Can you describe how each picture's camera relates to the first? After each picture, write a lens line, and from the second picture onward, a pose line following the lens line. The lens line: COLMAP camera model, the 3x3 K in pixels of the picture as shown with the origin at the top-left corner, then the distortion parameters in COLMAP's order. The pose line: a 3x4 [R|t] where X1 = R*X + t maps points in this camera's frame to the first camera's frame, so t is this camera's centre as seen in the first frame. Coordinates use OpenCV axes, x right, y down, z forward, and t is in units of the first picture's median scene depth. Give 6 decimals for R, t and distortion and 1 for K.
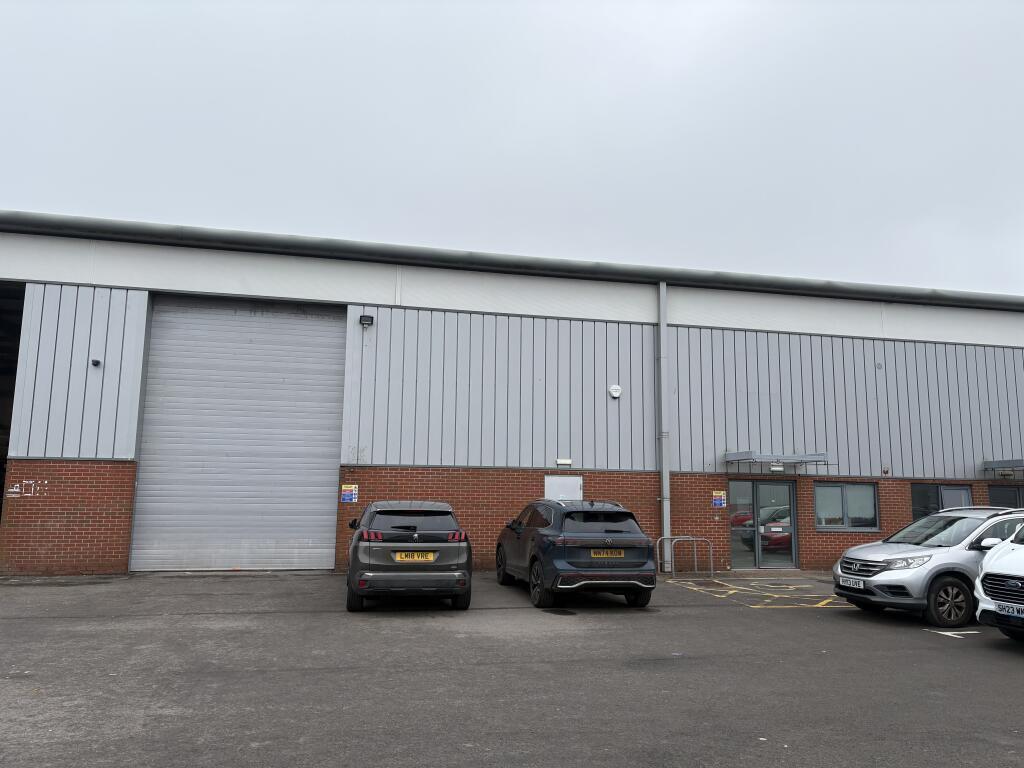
lens RADIAL K [[769.1, 0, 506.7], [0, 769.1, 383.5], [0, 0, 1]] dist [0.057782, -0.061553]
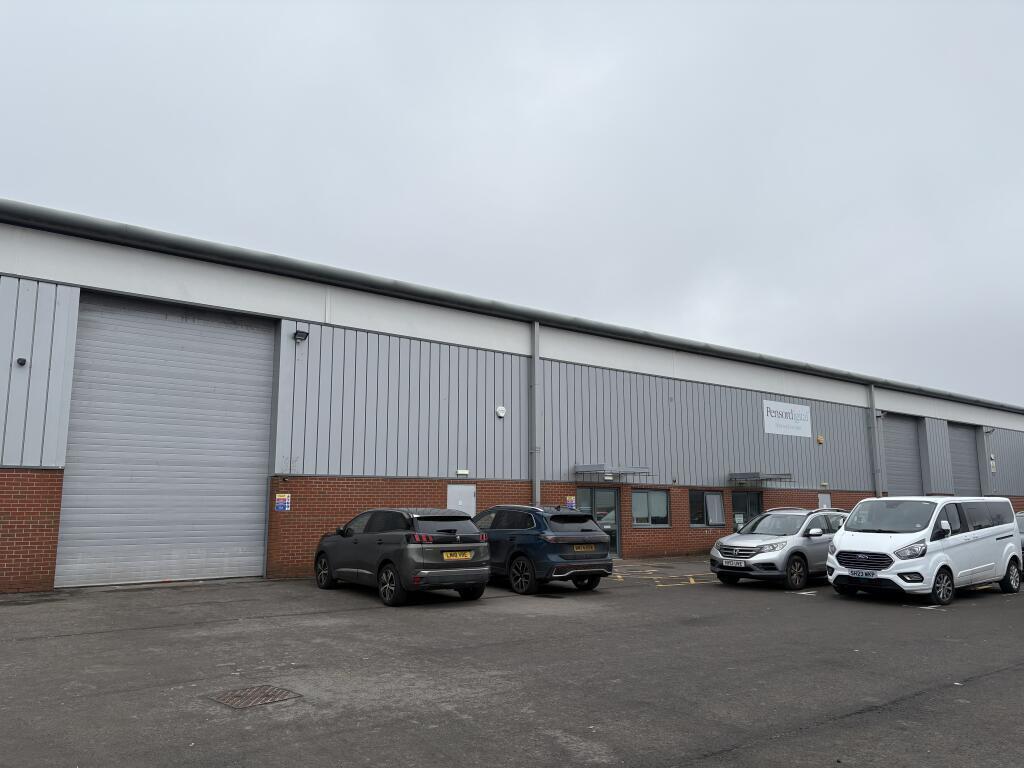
lens RADIAL K [[769.1, 0, 506.7], [0, 769.1, 383.5], [0, 0, 1]] dist [0.057782, -0.061553]
pose [[0.907528, 0.055526, 0.416304, -0.370359], [-0.053277, 0.998435, -0.017028, -0.014927], [-0.416598, -0.006726, 0.909066, -0.068364]]
